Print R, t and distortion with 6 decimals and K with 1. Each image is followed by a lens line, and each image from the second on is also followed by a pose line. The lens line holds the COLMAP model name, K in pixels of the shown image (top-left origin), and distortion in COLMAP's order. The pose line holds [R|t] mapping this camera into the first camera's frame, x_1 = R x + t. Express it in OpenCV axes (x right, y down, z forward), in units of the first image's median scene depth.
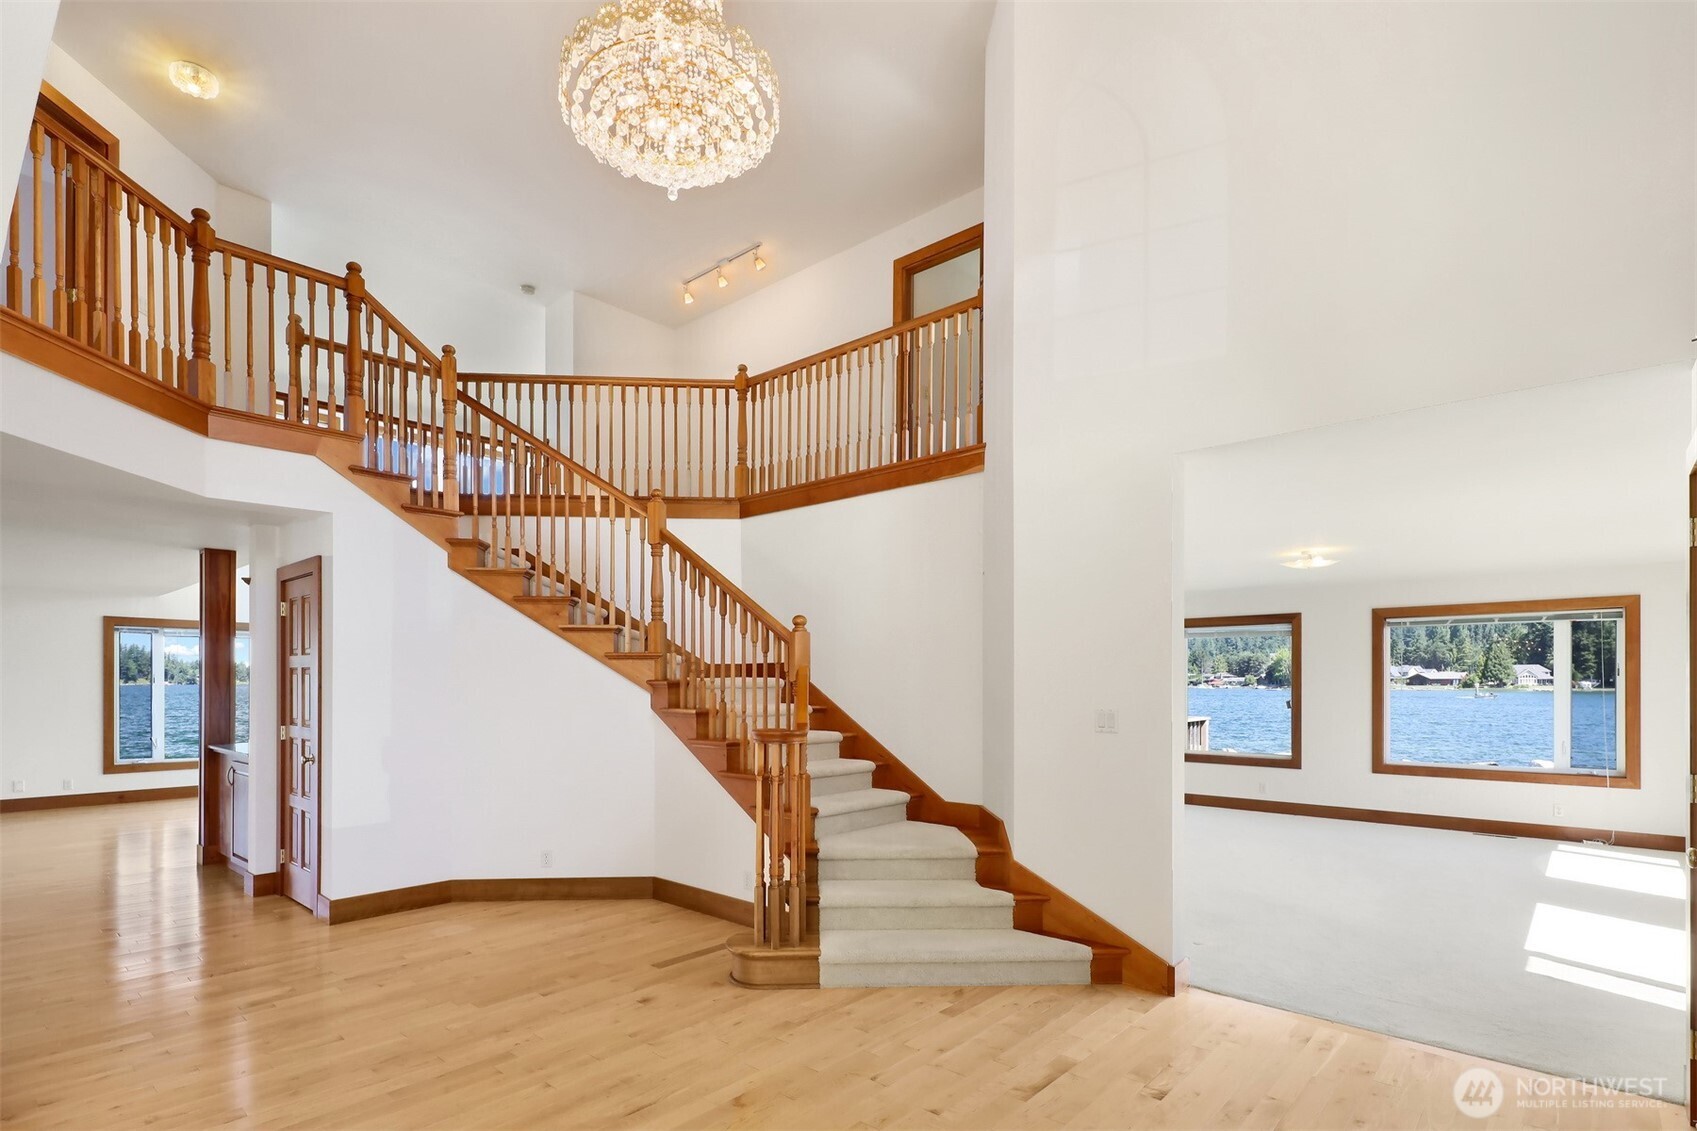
lens RADIAL K [[836.0, 0, 824.1], [0, 836.0, 683.5], [0, 0, 1]] dist [0.000605, 0.000421]
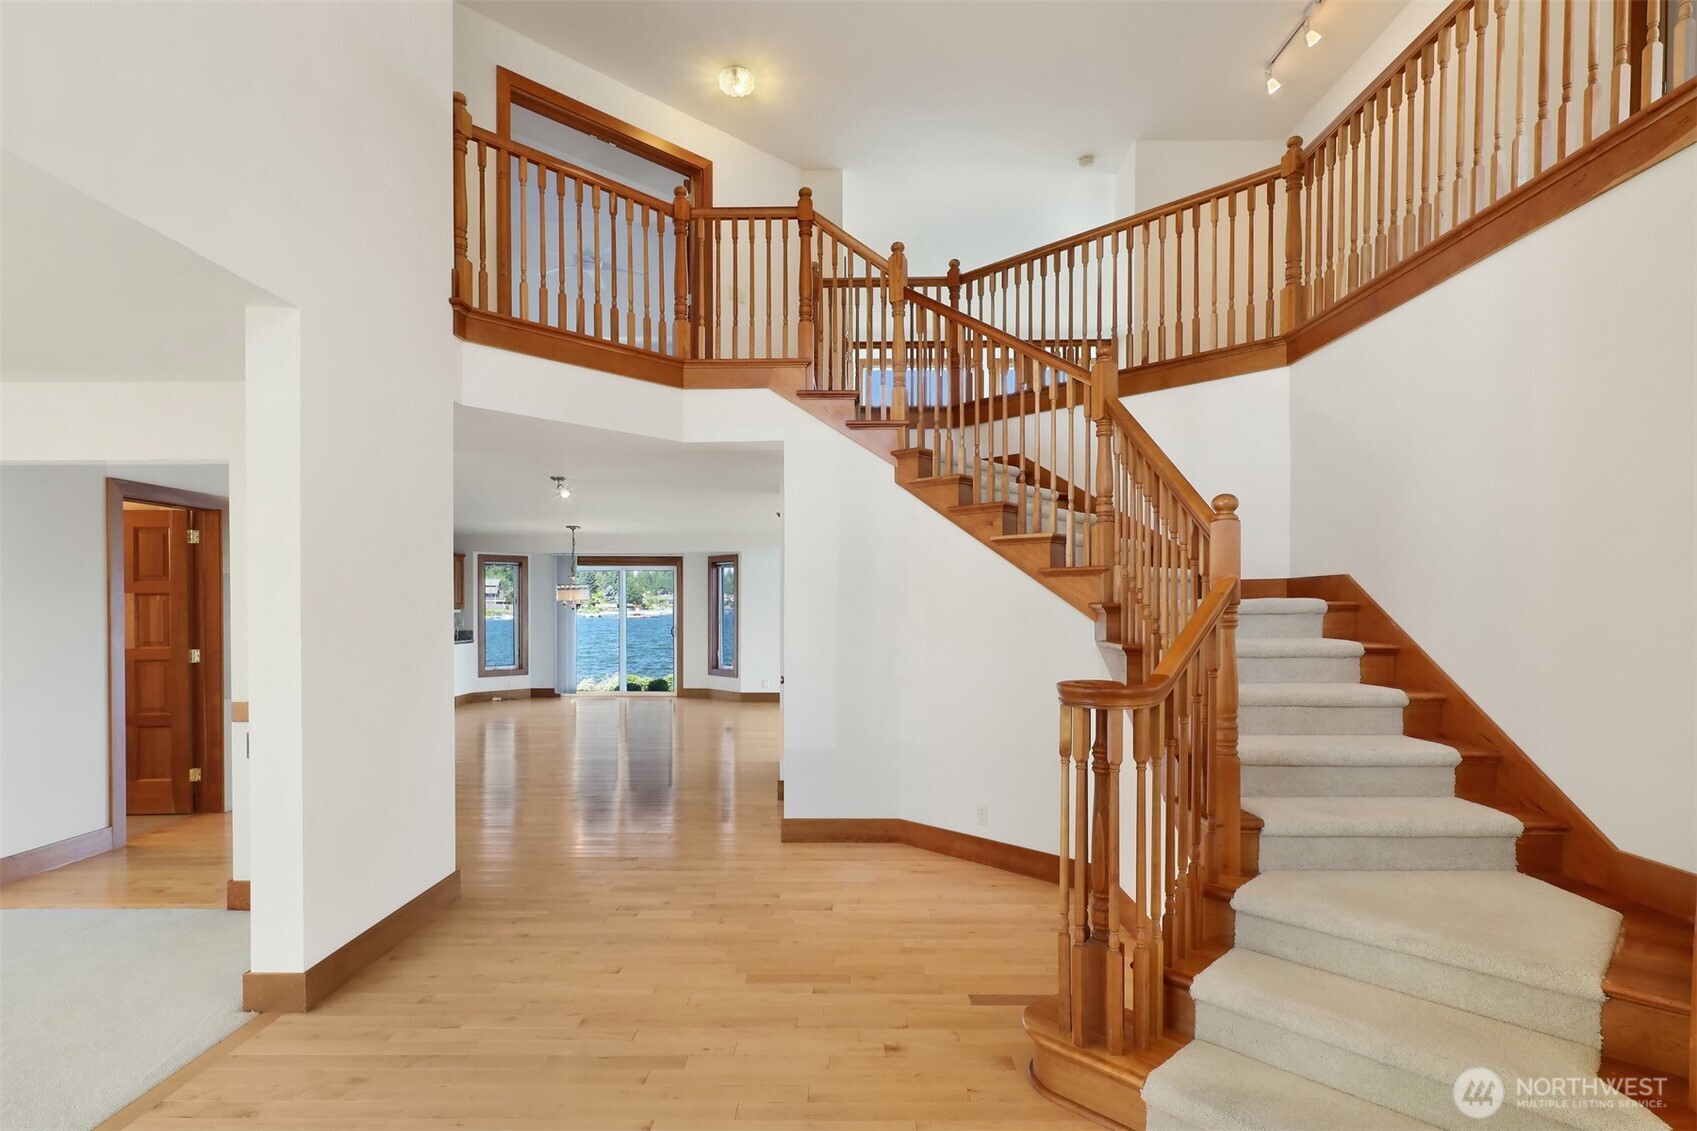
lens RADIAL K [[829.3, 0, 853.4], [0, 829.3, 612.1], [0, 0, 1]] dist [0.004180, 0.000180]
pose [[0.672317, 0.003571, -0.740255, 0.197101], [0.001845, 0.999977, 0.006499, -0.000634], [0.740261, -0.005735, 0.672295, 0.337891]]
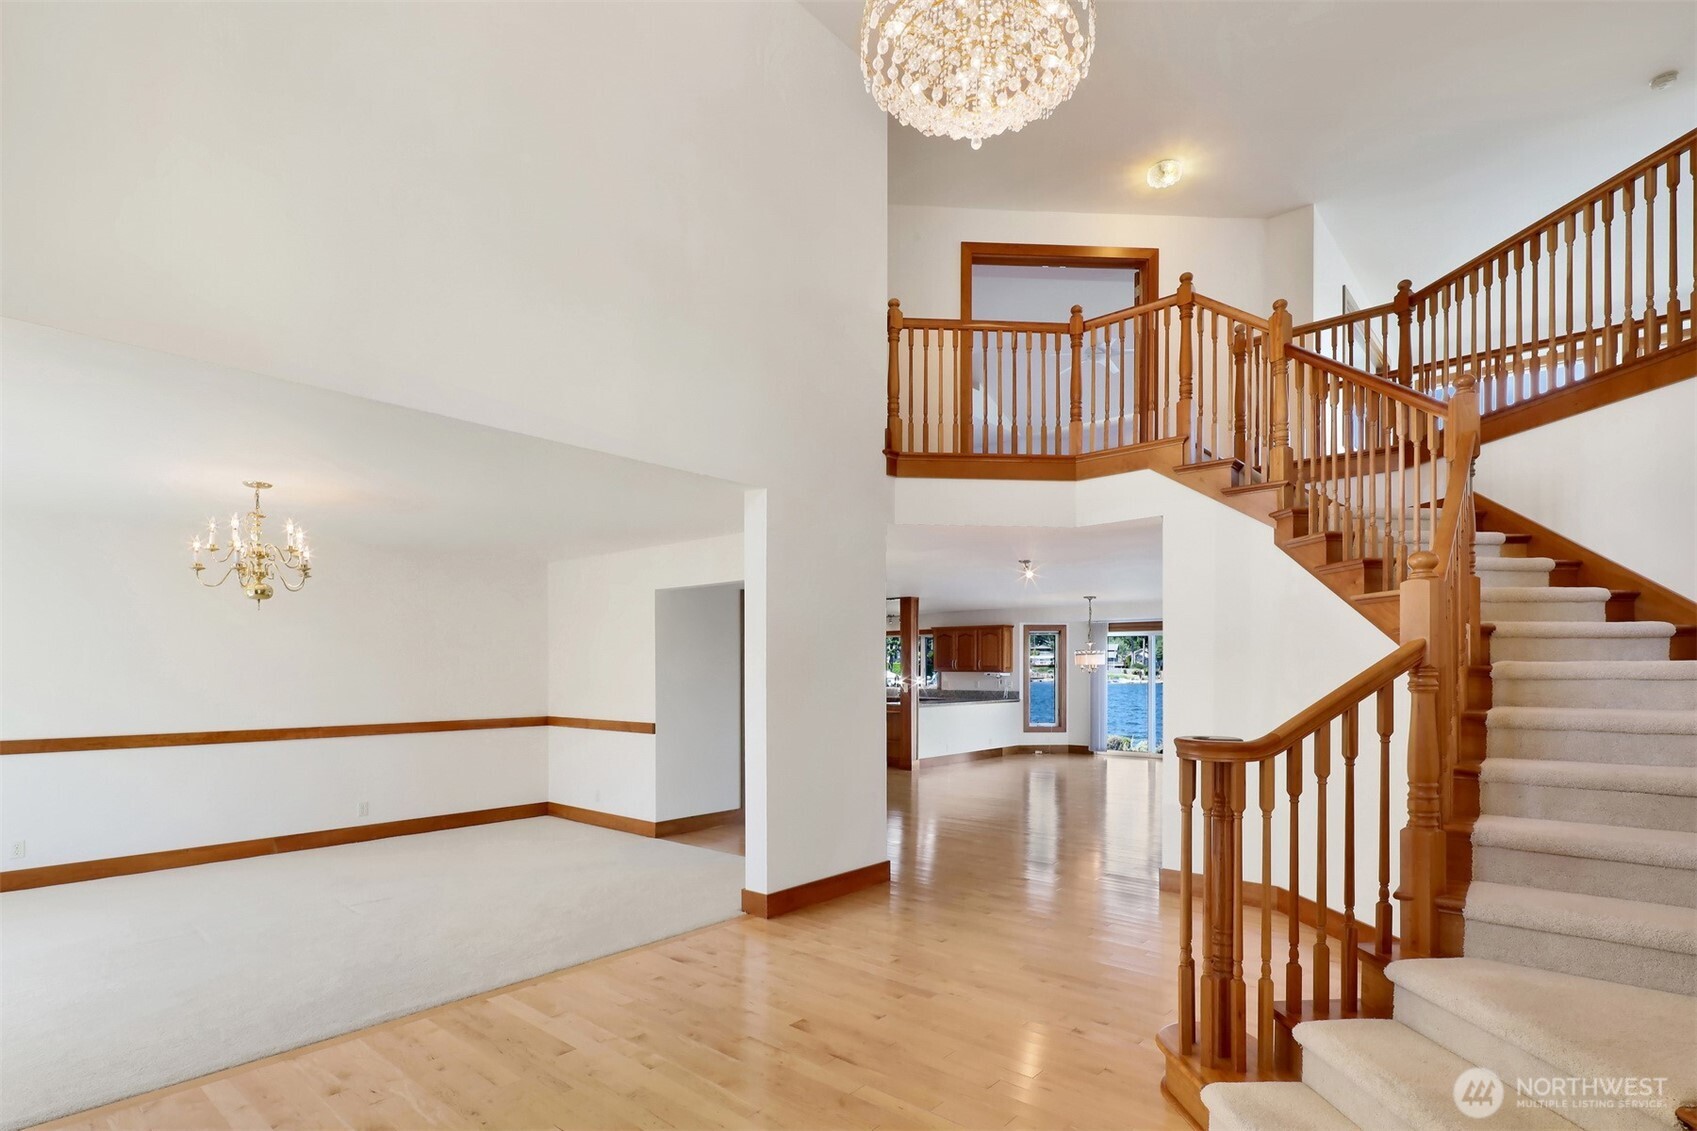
lens RADIAL K [[837.8, 0, 850.5], [0, 837.8, 677.6], [0, 0, 1]] dist [-0.002018, -0.001154]
pose [[0.022947, 0.007097, -0.999712, 0.447204], [0.001142, 0.999974, 0.007125, 0.000400], [0.999736, -0.001305, 0.022938, 0.503329]]
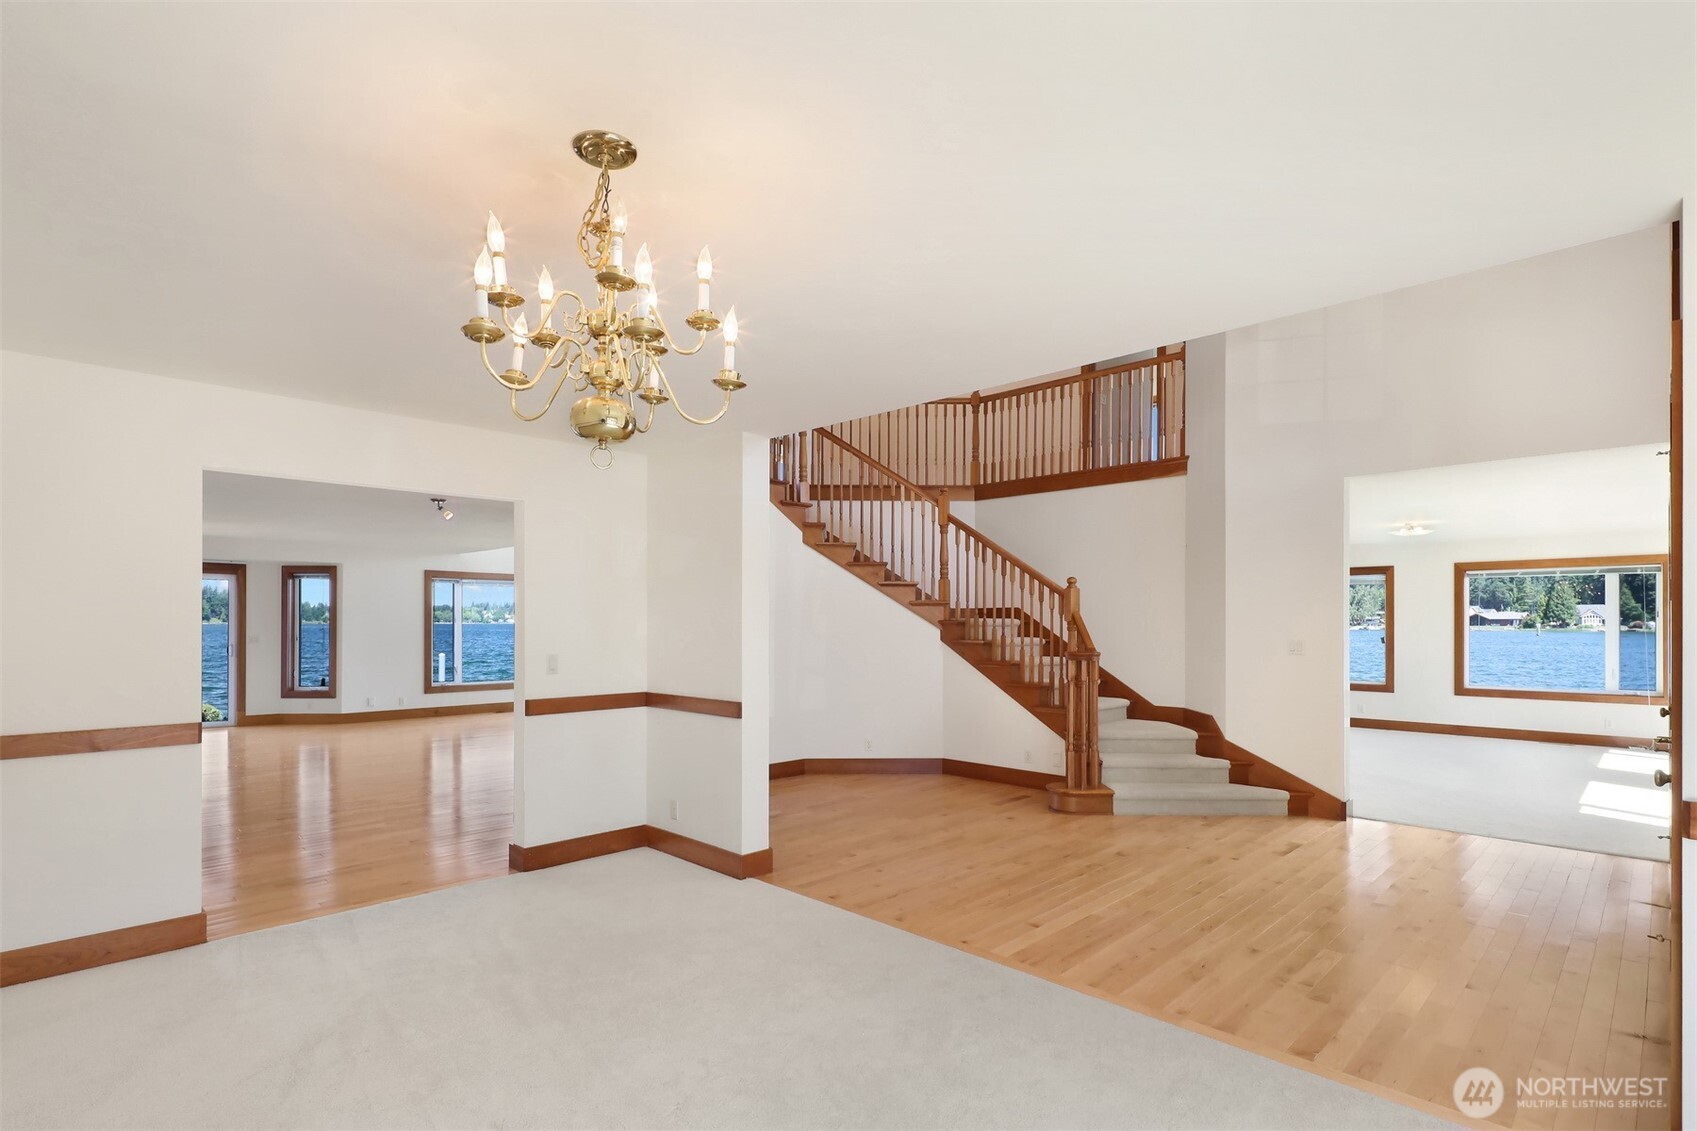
lens RADIAL K [[828.3, 0, 825.6], [0, 828.3, 621.6], [0, 0, 1]] dist [0.000404, -0.000896]
pose [[0.998860, 0.000420, -0.047729, -0.334027], [-0.000526, 0.999997, -0.002216, 0.001384], [0.047728, 0.002238, 0.998858, -0.417215]]
